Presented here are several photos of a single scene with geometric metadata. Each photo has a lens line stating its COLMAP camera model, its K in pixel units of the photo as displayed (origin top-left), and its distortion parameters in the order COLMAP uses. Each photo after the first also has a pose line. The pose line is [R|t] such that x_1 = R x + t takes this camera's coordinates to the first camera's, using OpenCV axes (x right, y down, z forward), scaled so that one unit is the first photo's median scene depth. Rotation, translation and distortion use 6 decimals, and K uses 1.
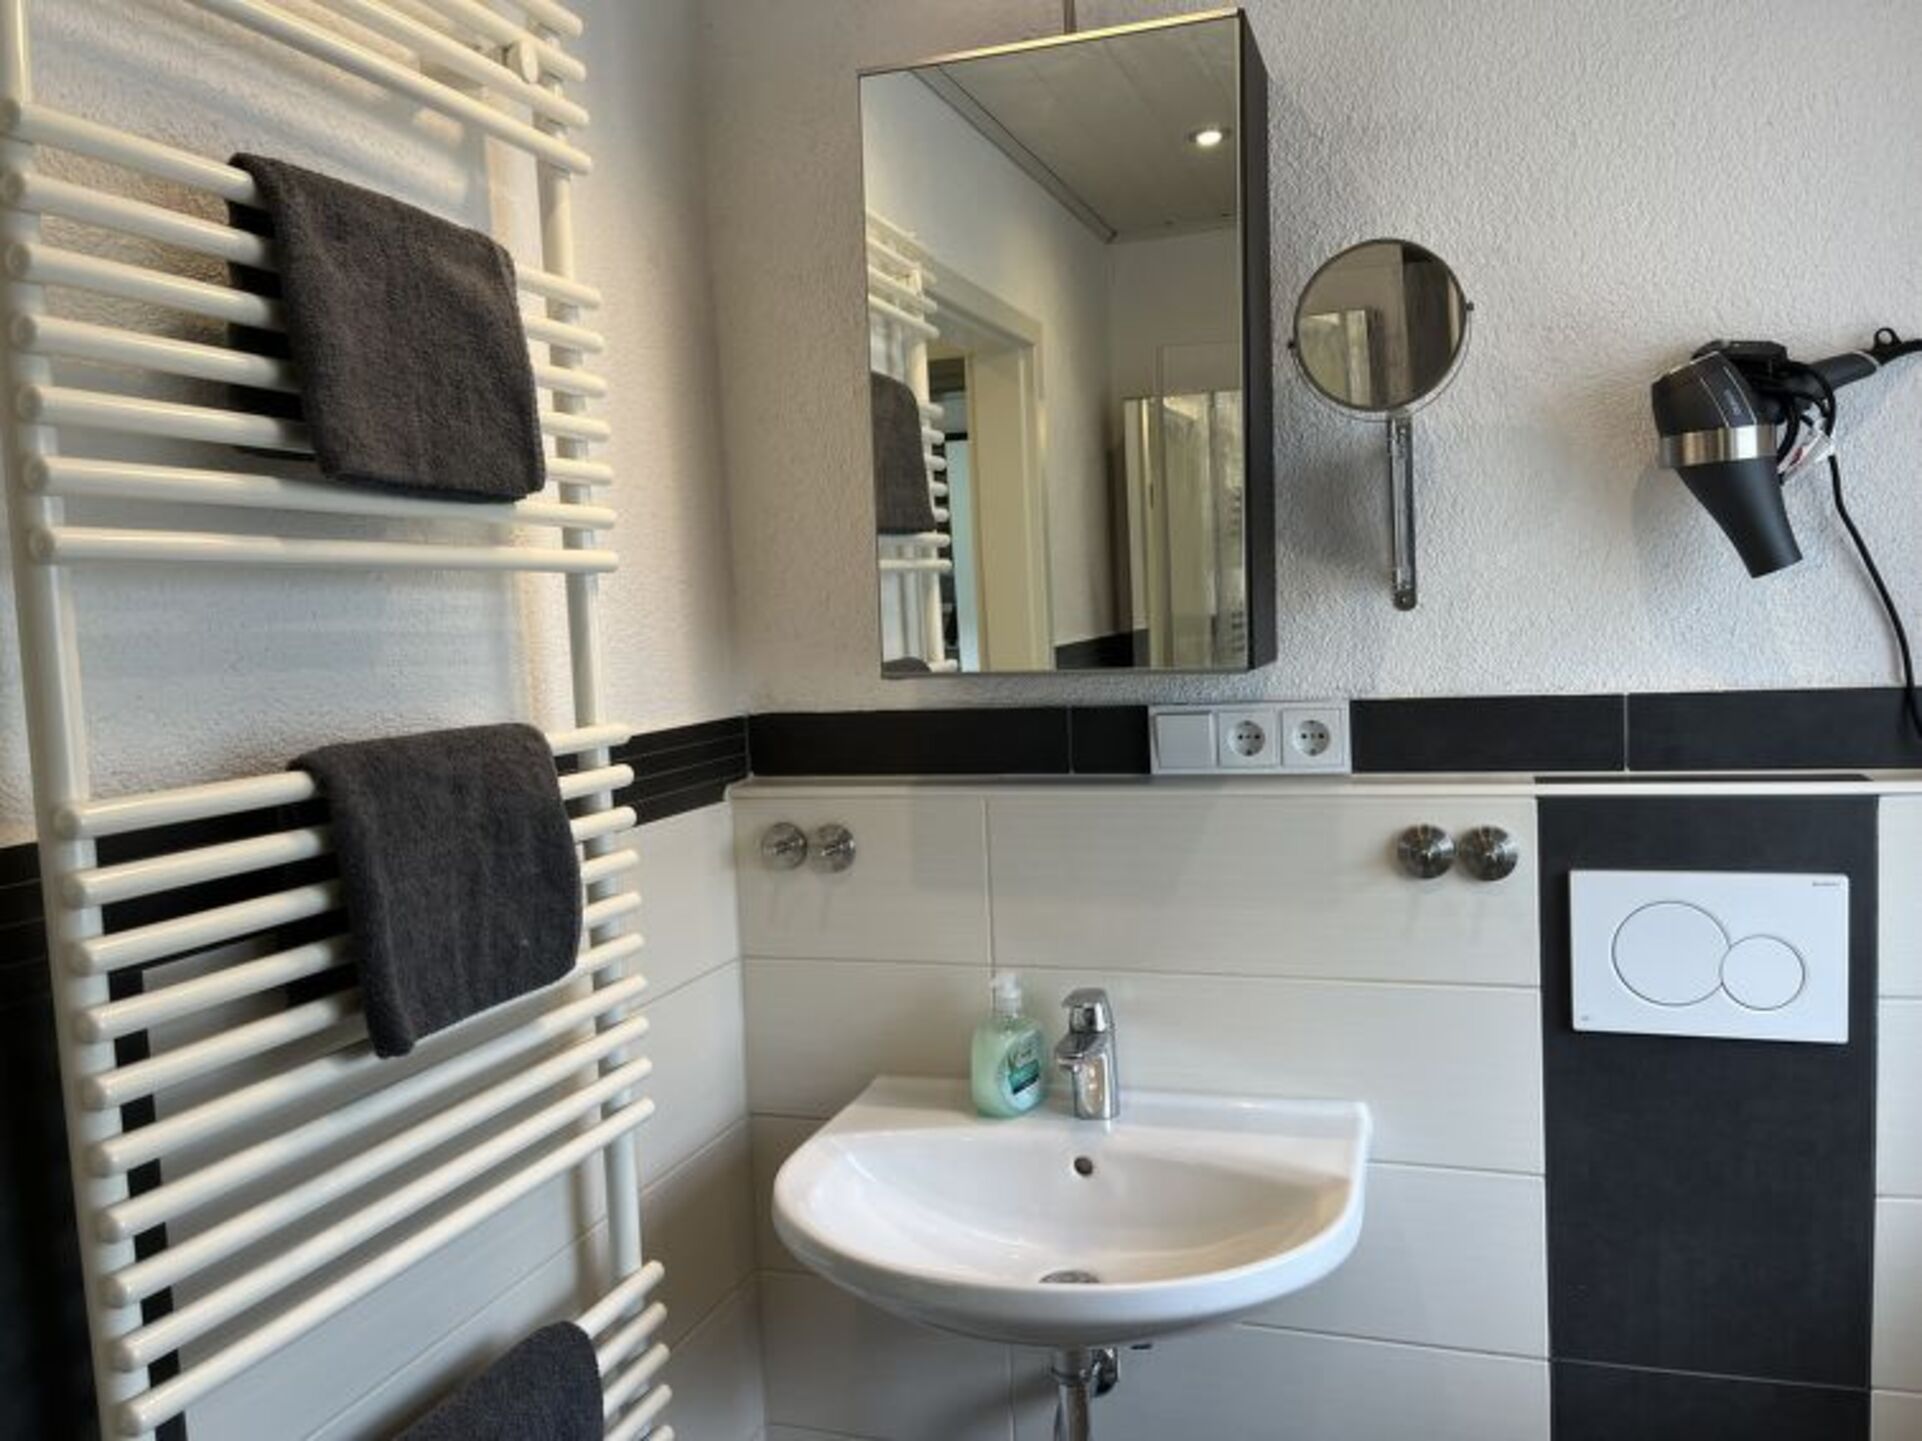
lens RADIAL K [[1449.8, 0, 965.6], [0, 1449.8, 711.8], [0, 0, 1]] dist [0.054078, -0.054583]
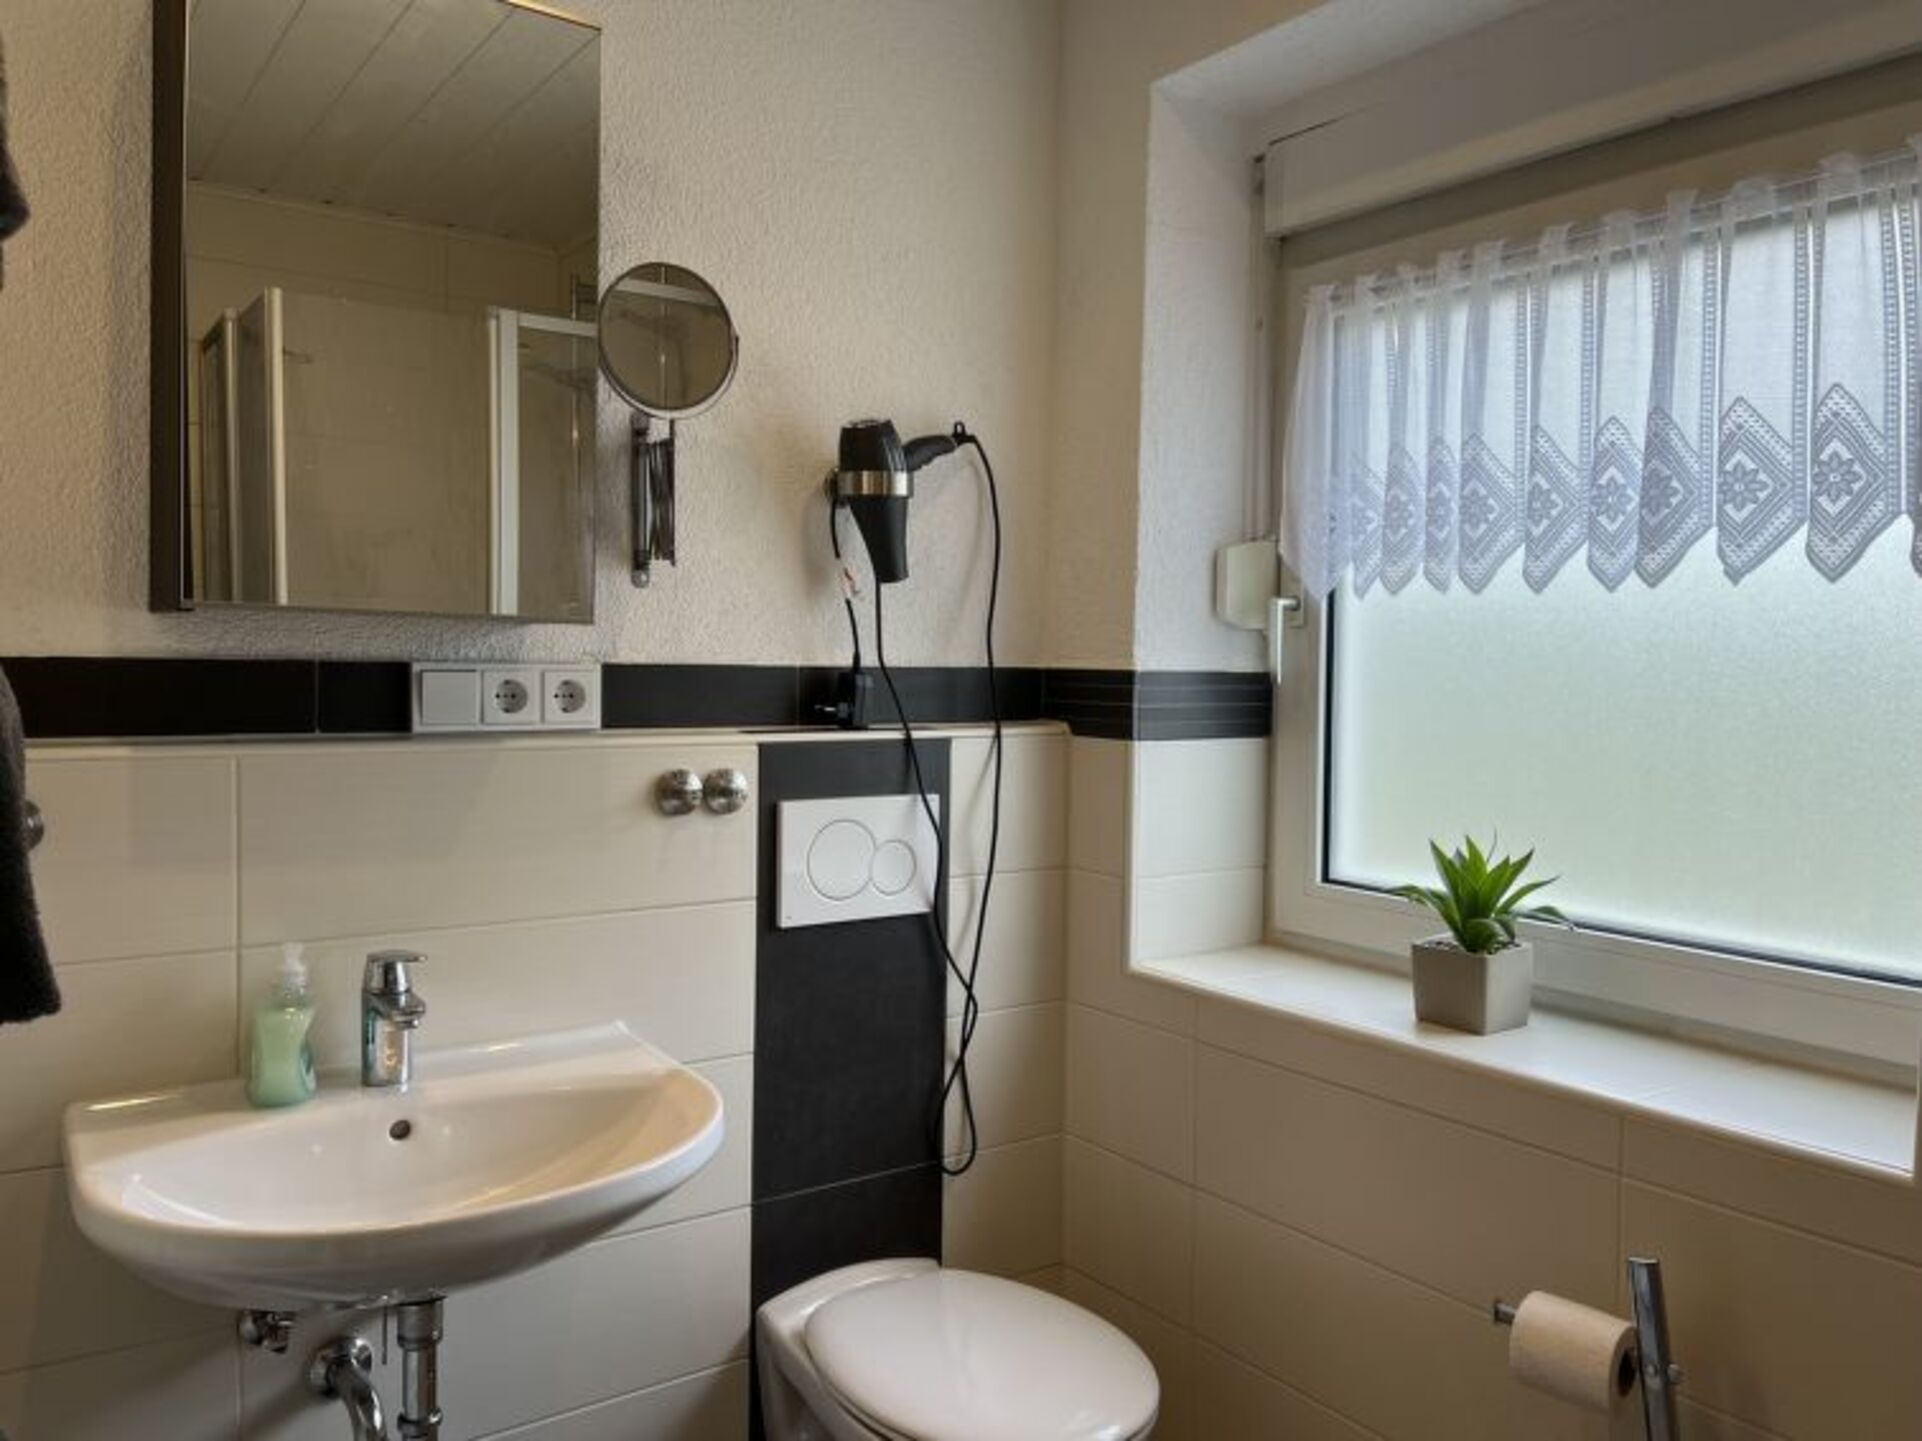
lens RADIAL K [[1449.8, 0, 962.3], [0, 1449.8, 725.4], [0, 0, 1]] dist [0.054078, -0.054583]
pose [[0.595448, 0.016041, 0.803234, -0.464879], [0.012554, 0.999493, -0.029267, 0.075628], [-0.803296, 0.027511, 0.594944, 0.115924]]
